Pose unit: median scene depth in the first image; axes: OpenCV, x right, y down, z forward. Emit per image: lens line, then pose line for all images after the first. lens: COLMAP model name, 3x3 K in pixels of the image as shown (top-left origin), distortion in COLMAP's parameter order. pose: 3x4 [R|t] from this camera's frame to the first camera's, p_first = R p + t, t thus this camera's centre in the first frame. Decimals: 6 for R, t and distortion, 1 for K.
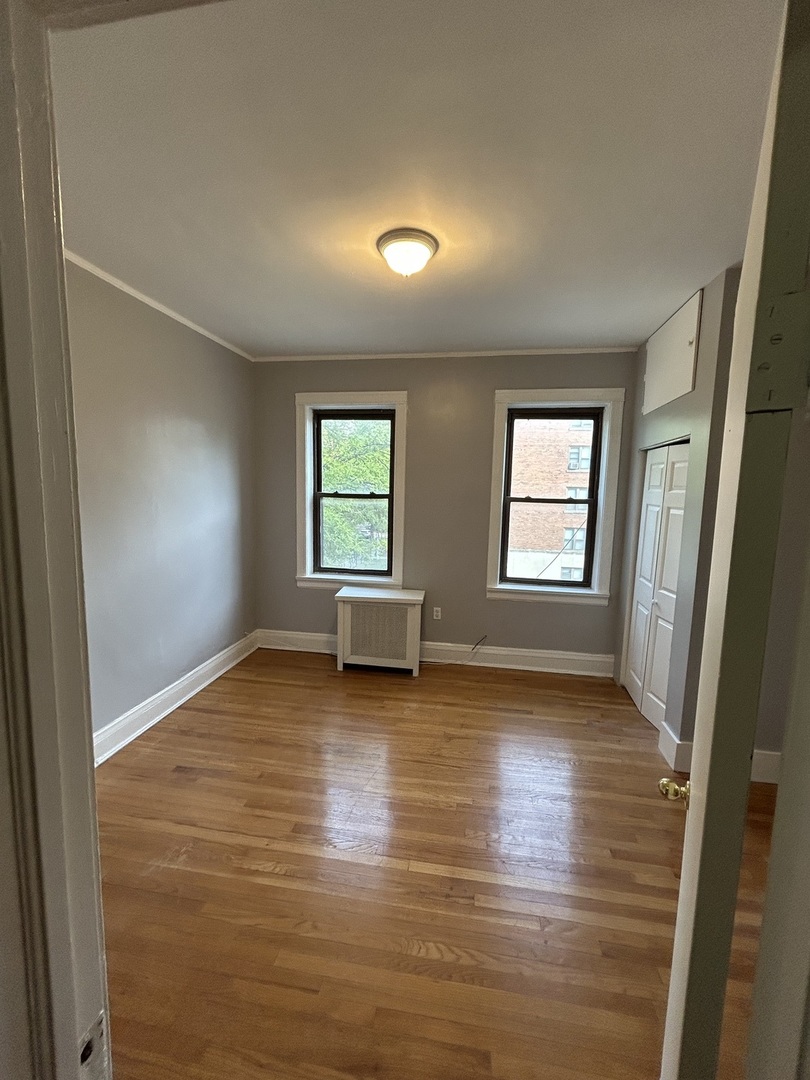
lens RADIAL K [[433.2, 0, 406.2], [0, 433.2, 540.9], [0, 0, 1]] dist [-0.001798, 0.000338]
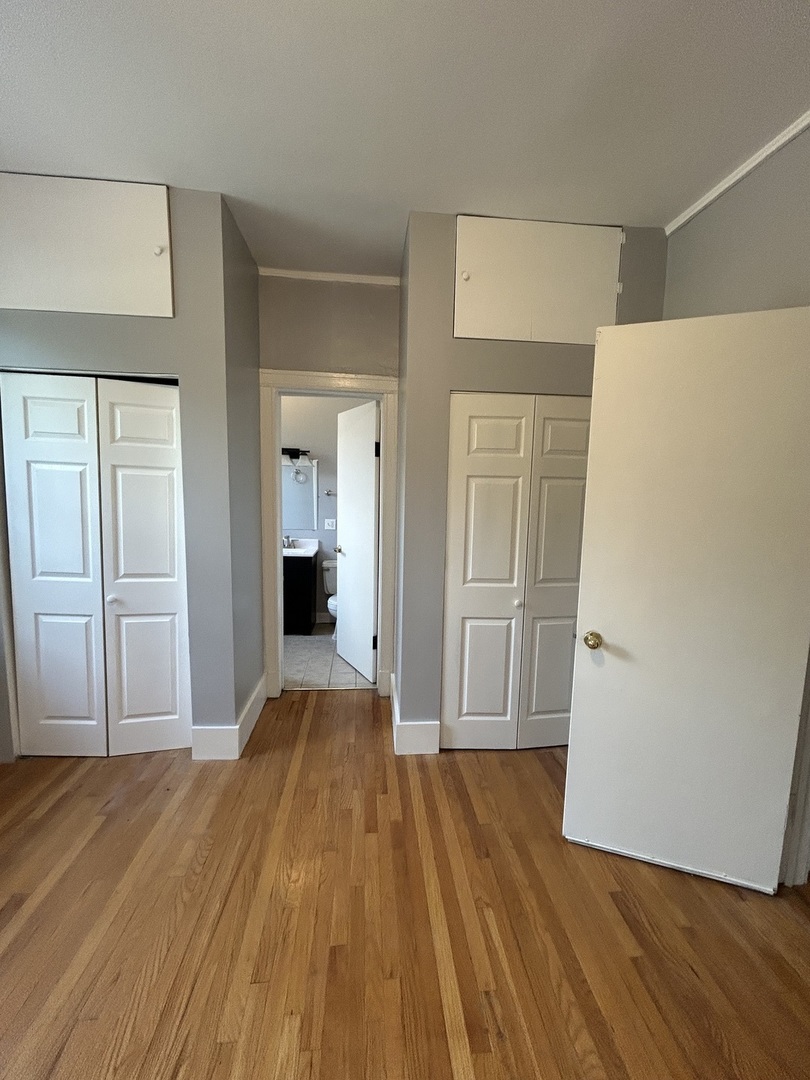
lens RADIAL K [[433.2, 0, 406.2], [0, 433.2, 540.9], [0, 0, 1]] dist [-0.001798, 0.000338]
pose [[-0.258799, -0.143833, 0.955163, -0.280640], [0.075893, 0.982767, 0.168552, -0.045637], [-0.962945, 0.116111, -0.243423, 0.850400]]
